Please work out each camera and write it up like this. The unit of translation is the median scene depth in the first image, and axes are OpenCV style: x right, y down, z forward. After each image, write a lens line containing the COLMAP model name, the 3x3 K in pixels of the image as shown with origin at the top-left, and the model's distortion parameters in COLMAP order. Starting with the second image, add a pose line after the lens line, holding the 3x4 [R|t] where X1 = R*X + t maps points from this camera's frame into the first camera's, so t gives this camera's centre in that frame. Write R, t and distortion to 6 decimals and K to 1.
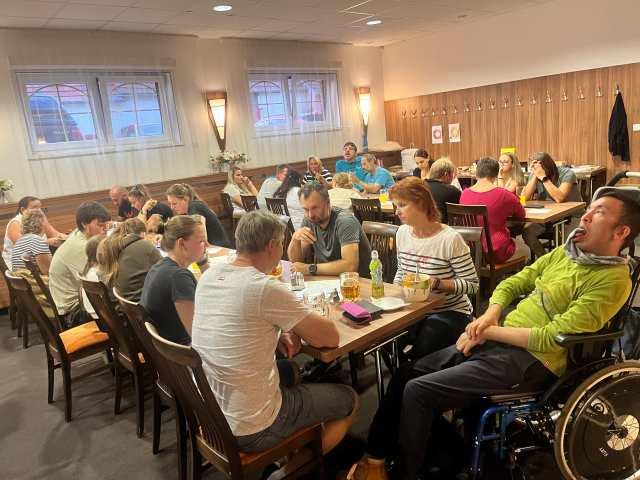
lens RADIAL K [[490.9, 0, 322.1], [0, 490.9, 241.0], [0, 0, 1]] dist [0.058016, -0.078248]
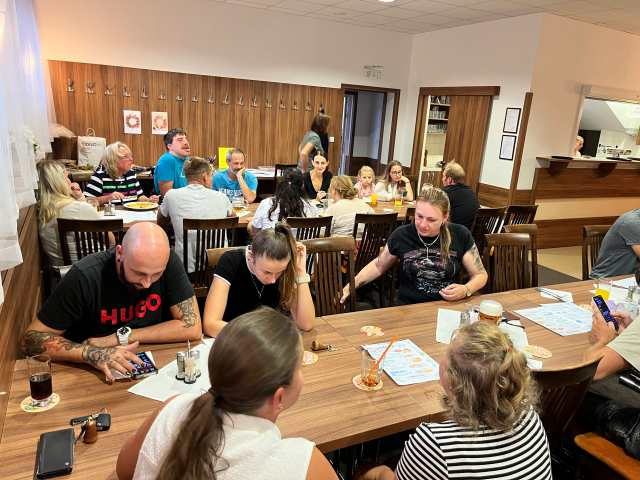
lens RADIAL K [[490.9, 0, 319.5], [0, 490.9, 240.6], [0, 0, 1]] dist [0.058016, -0.078248]
pose [[0.269547, -0.139388, 0.952846, -0.583113], [0.108330, 0.987577, 0.113824, -0.110568], [-0.956875, 0.072541, 0.281298, 0.645421]]
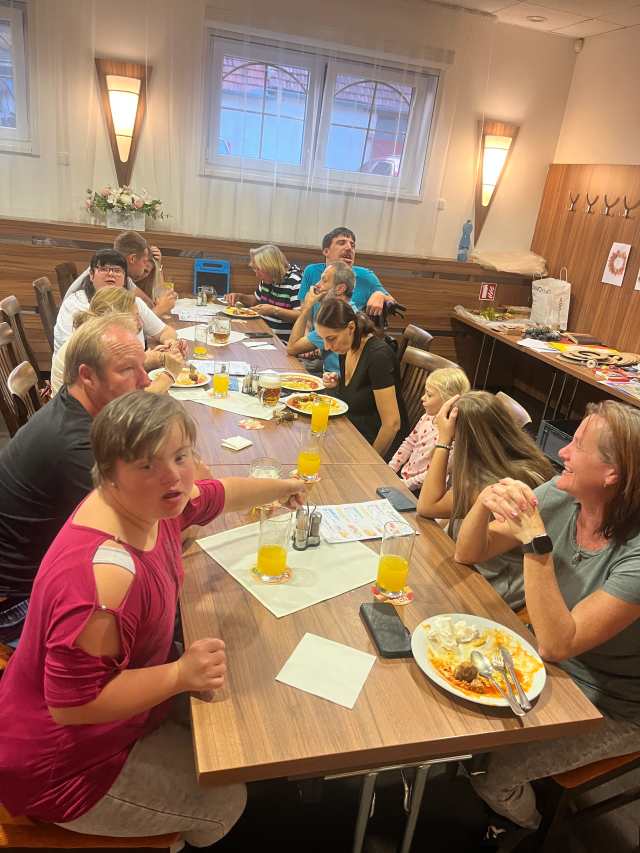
lens RADIAL K [[654.3, 0, 323.4], [0, 654.3, 430.3], [0, 0, 1]] dist [0.058016, -0.078248]
pose [[0.886791, 0.336635, -0.316668, 0.300764], [-0.288496, 0.938488, 0.189764, -0.144896], [0.361070, -0.076924, 0.929361, 0.452999]]
